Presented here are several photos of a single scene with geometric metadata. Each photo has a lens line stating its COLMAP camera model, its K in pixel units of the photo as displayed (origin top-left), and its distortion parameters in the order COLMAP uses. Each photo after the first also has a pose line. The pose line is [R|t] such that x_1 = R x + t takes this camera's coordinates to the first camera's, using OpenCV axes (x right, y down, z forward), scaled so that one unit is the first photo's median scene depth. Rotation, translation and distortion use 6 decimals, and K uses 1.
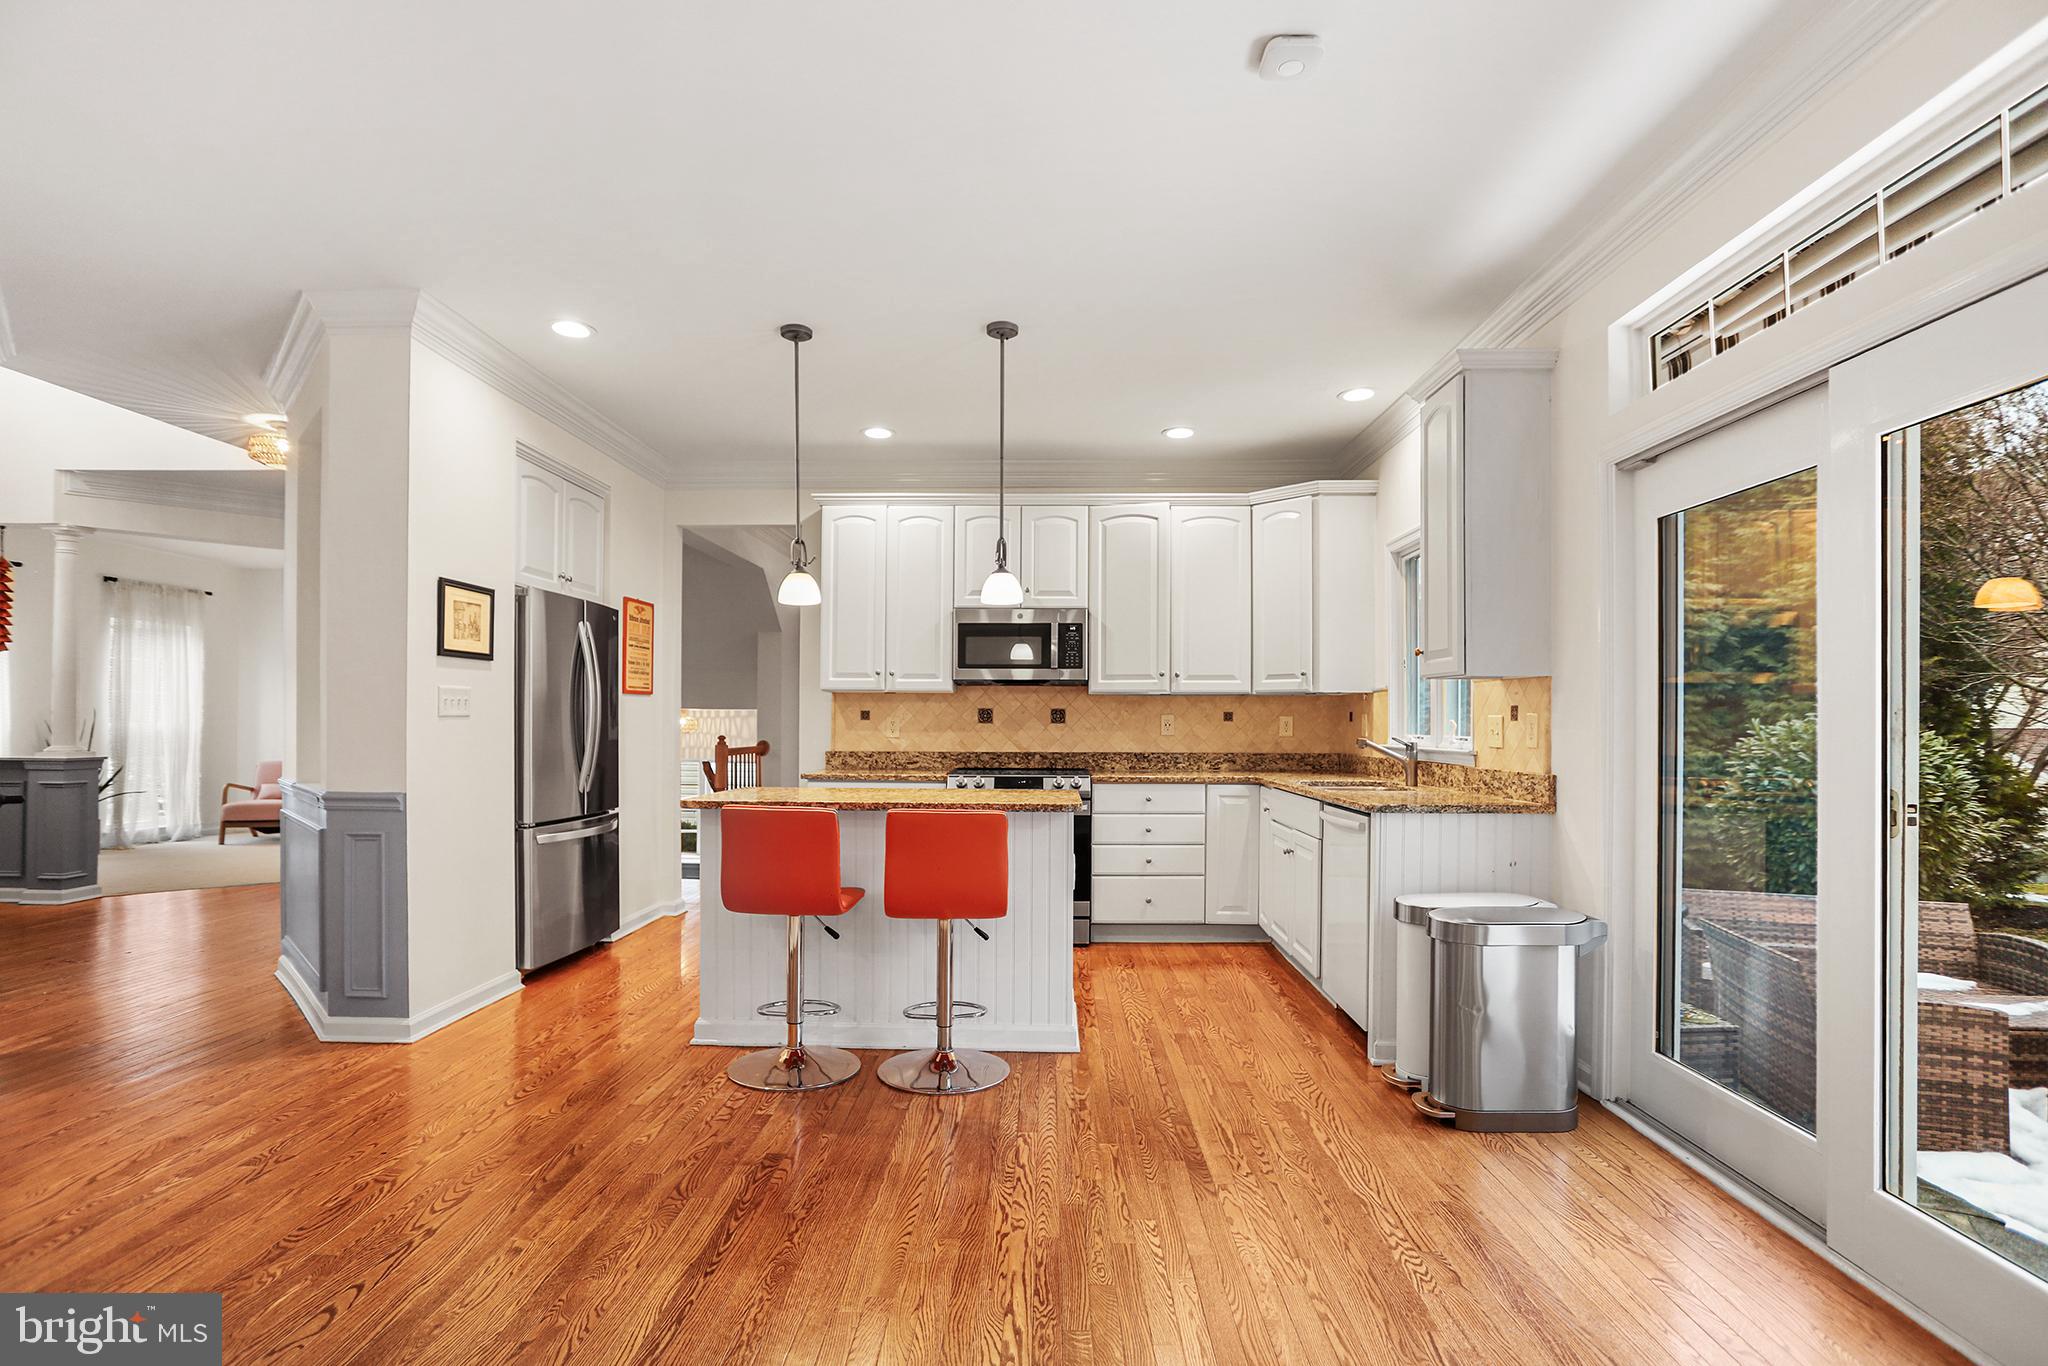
lens RADIAL K [[1010.5, 0, 1025.9], [0, 1010.5, 721.0], [0, 0, 1]] dist [-0.058512, 0.037421]
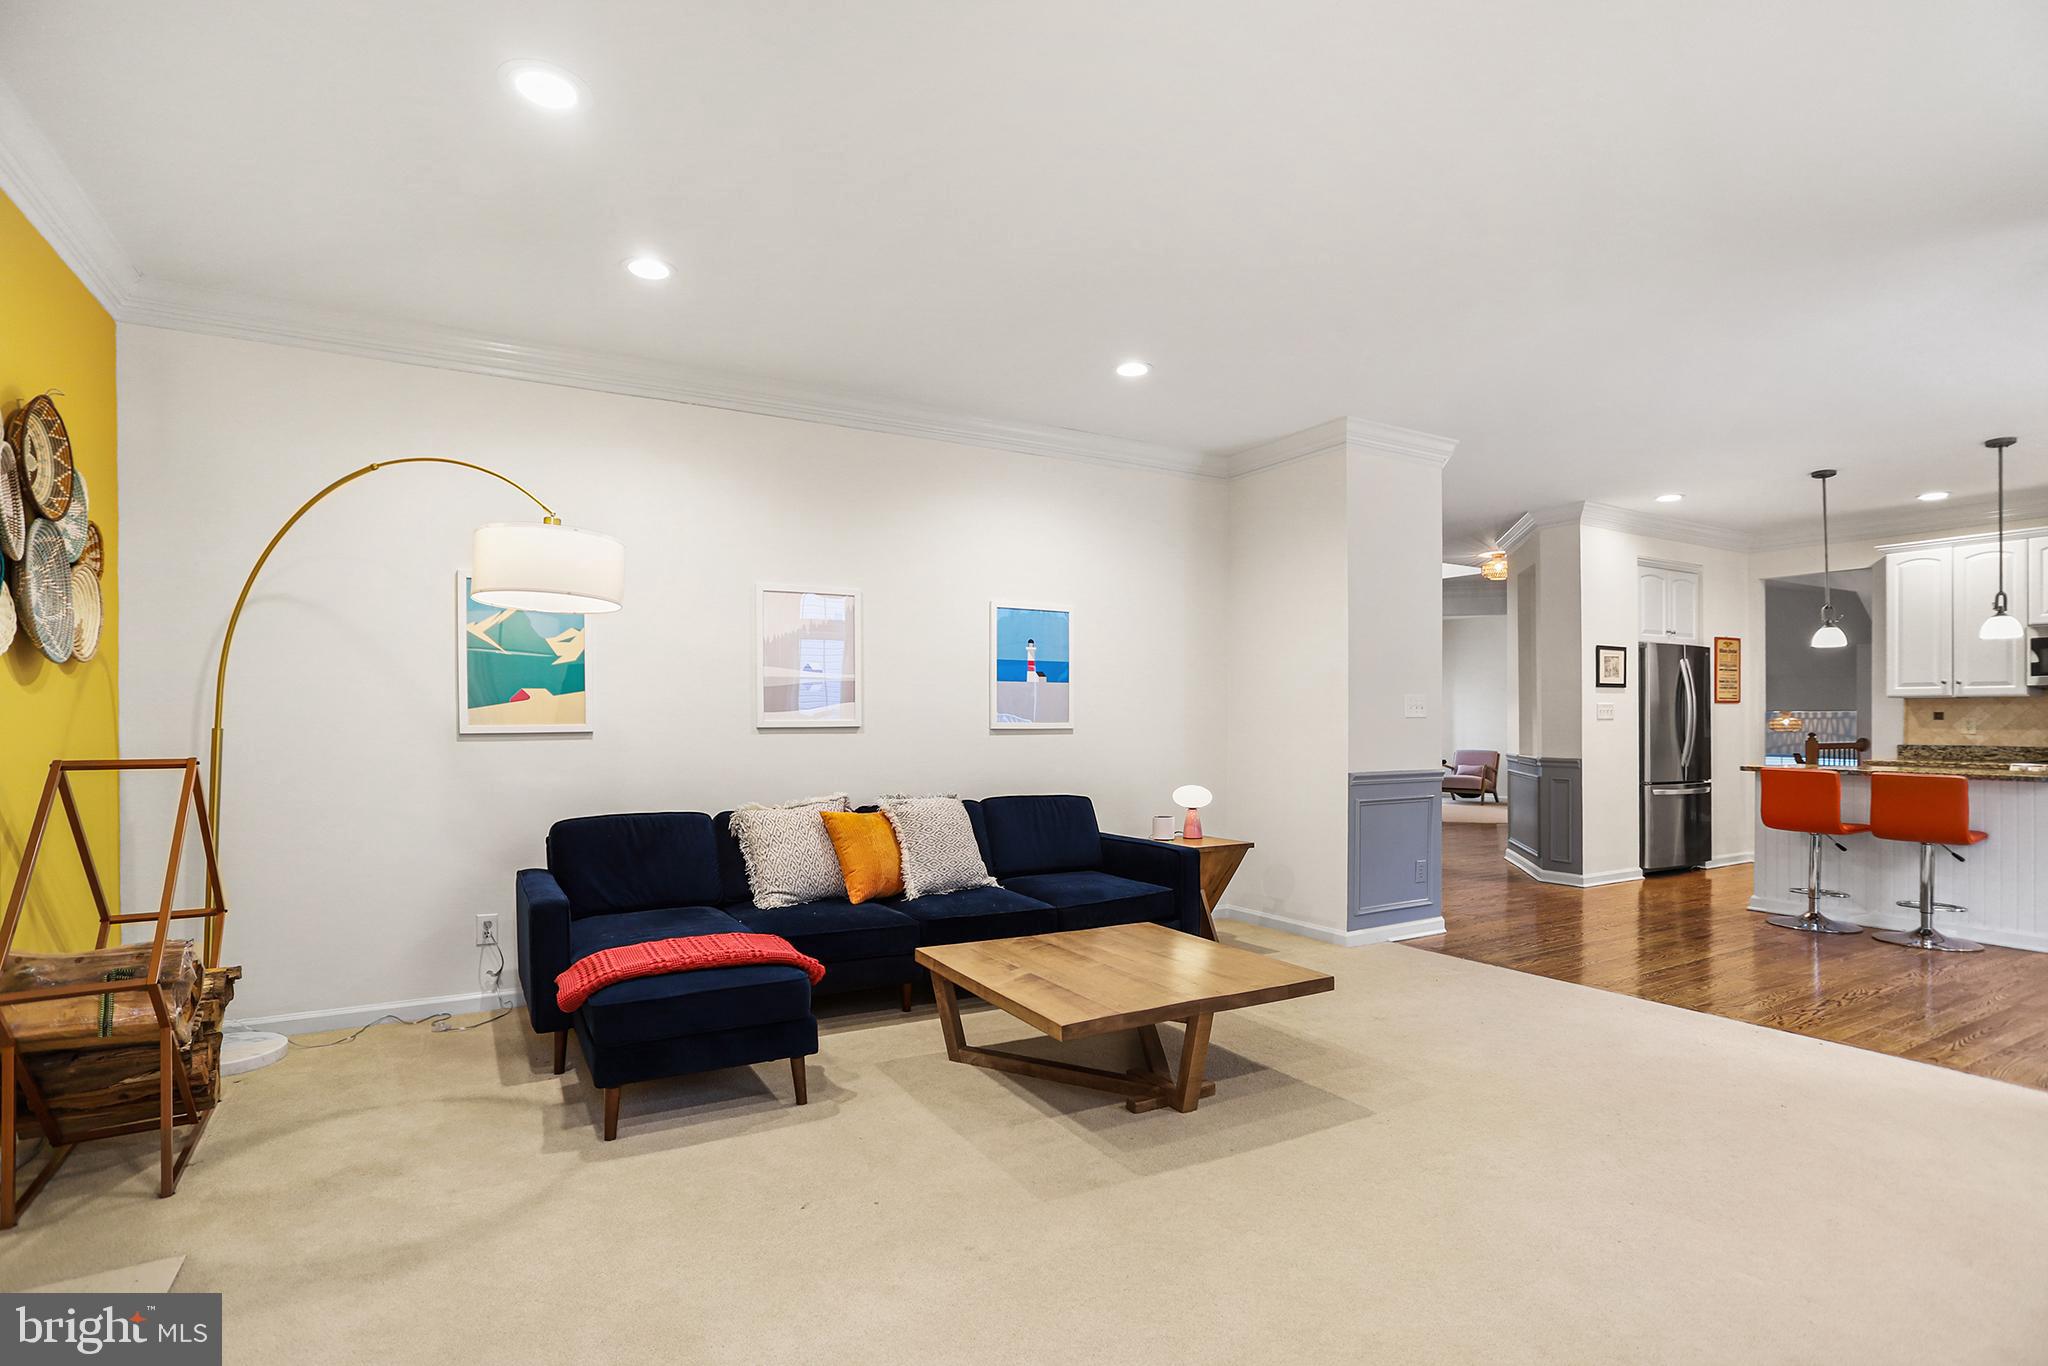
lens RADIAL K [[1010.5, 0, 1025.9], [0, 1010.5, 721.0], [0, 0, 1]] dist [-0.058512, 0.037421]
pose [[0.522935, -0.003702, -0.852365, 0.376040], [0.004528, 0.999989, -0.001565, -0.003464], [0.852361, -0.003041, 0.522945, -0.758989]]
